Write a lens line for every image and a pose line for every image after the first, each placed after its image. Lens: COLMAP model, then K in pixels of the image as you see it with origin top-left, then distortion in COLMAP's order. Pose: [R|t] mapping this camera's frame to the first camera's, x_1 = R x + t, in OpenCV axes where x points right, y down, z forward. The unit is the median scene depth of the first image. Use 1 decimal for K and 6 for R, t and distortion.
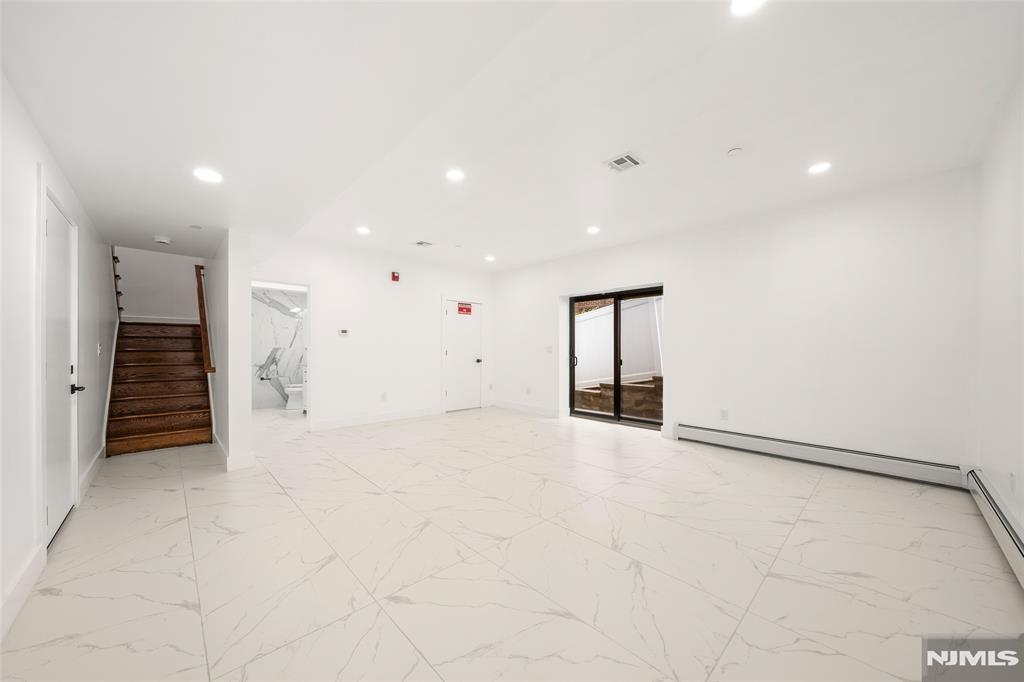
lens RADIAL K [[362.3, 0, 513.0], [0, 362.3, 342.6], [0, 0, 1]] dist [0.000220, 0.000004]
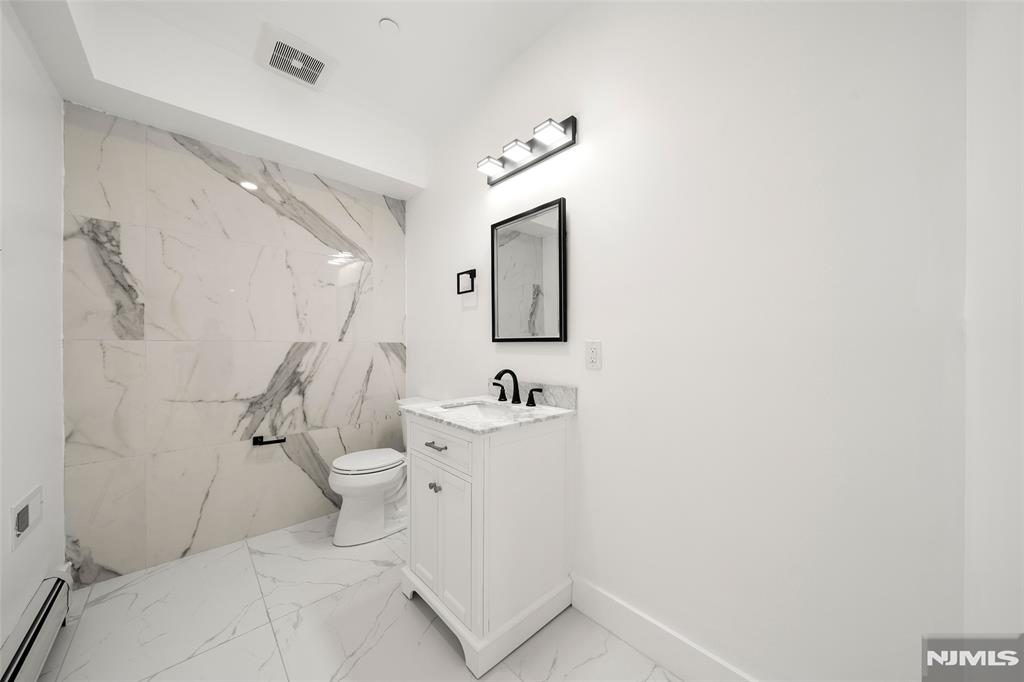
lens RADIAL K [[352.2, 0, 508.0], [0, 352.2, 346.6], [0, 0, 1]] dist [-0.001169, 0.000009]
pose [[0.999834, -0.002367, -0.018082, -0.460692], [0.002437, 0.999990, 0.003836, 0.017617], [0.018073, -0.003880, 0.999829, 0.685244]]
